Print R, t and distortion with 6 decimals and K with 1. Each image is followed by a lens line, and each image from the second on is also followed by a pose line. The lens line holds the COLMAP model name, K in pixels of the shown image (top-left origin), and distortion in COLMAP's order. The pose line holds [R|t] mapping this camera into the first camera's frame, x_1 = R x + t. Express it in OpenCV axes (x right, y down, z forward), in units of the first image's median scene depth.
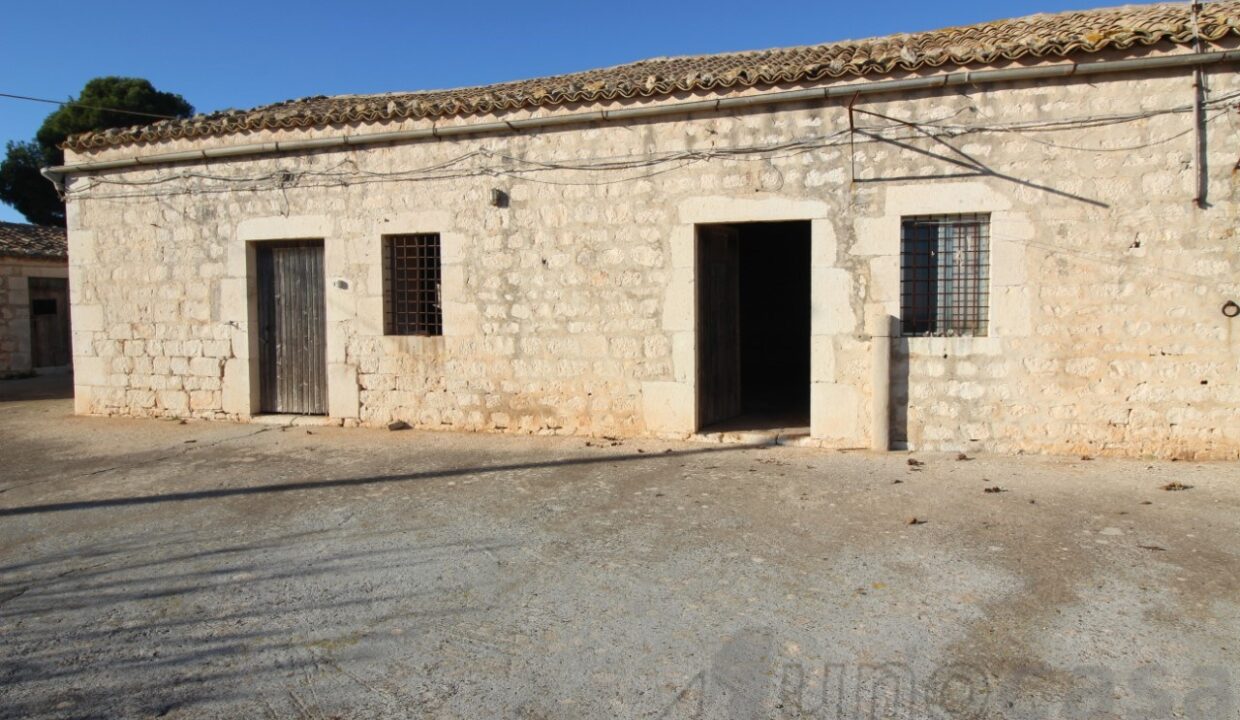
lens RADIAL K [[797.2, 0, 626.6], [0, 797.2, 351.3], [0, 0, 1]] dist [0.007116, -0.011625]
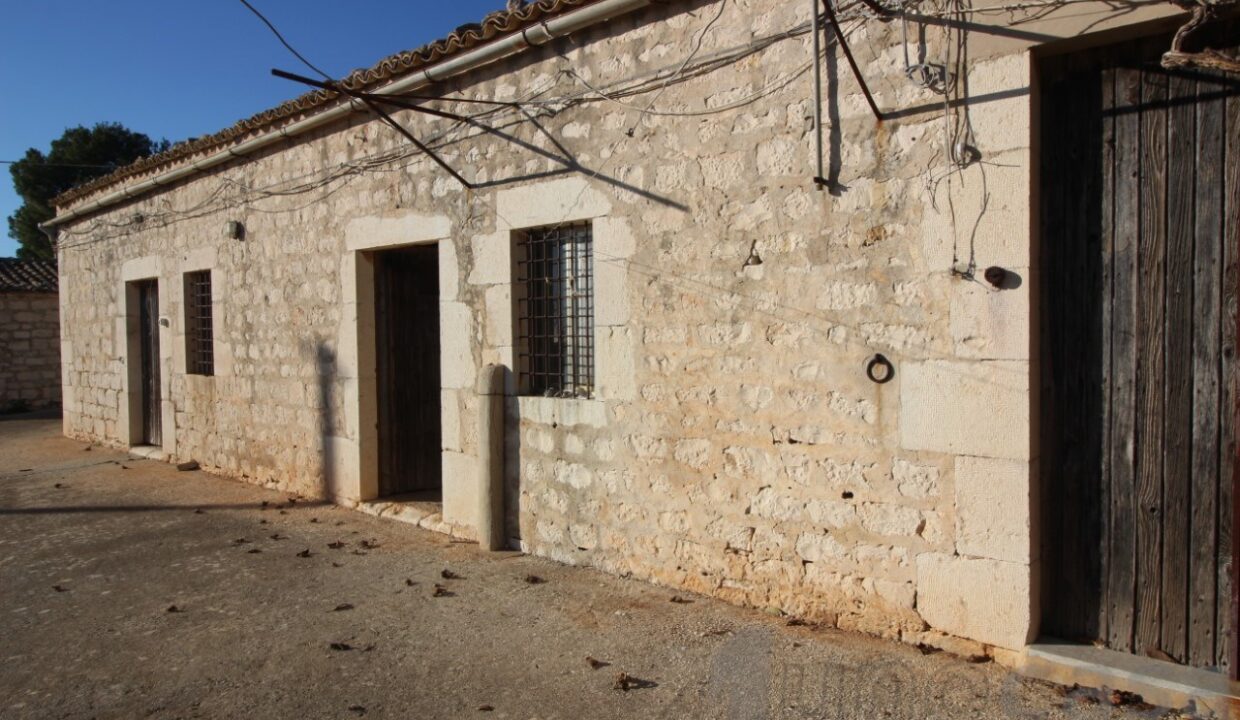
lens RADIAL K [[797.2, 0, 626.6], [0, 797.2, 351.3], [0, 0, 1]] dist [0.007116, -0.011625]
pose [[0.922466, 0.006069, -0.386030, 0.720807], [-0.013793, 0.999756, -0.017242, -0.047345], [0.385831, 0.021229, 0.922325, 0.366823]]
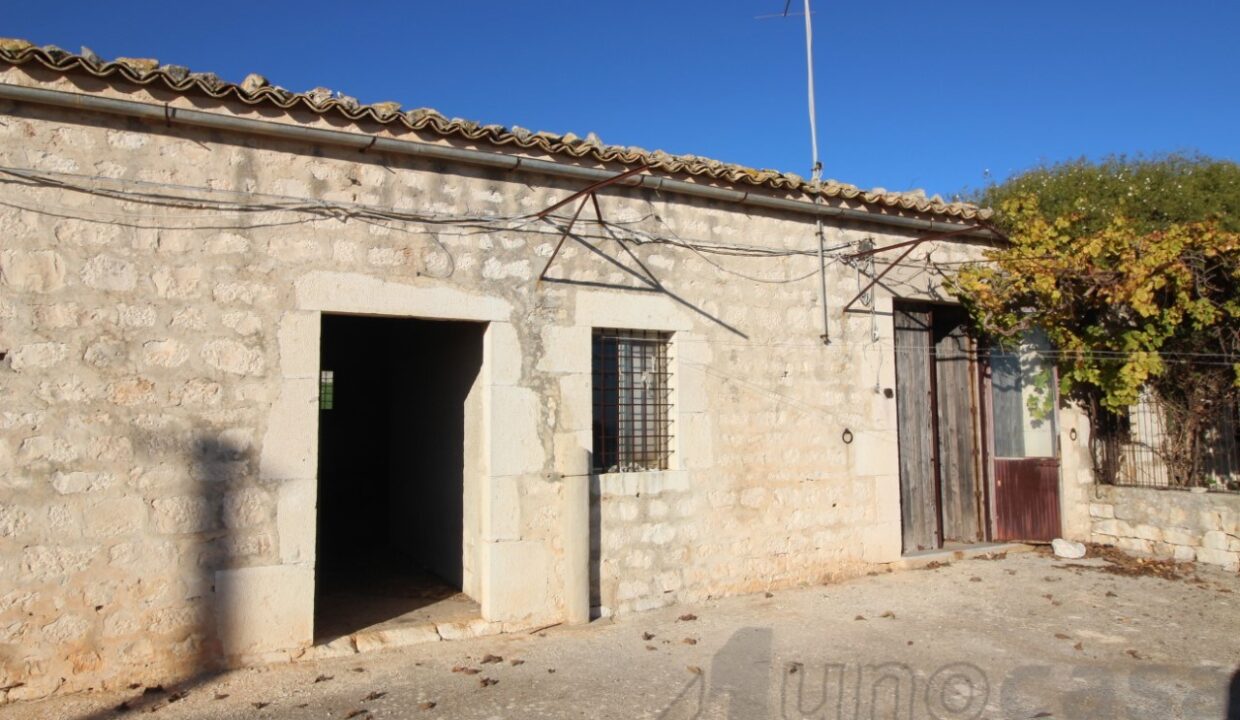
lens RADIAL K [[797.2, 0, 626.6], [0, 797.2, 351.3], [0, 0, 1]] dist [0.007116, -0.011625]
pose [[0.683071, 0.061655, 0.727745, -0.232042], [0.040321, 0.991727, -0.121866, -0.042040], [-0.729238, 0.112586, 0.674934, 0.413867]]
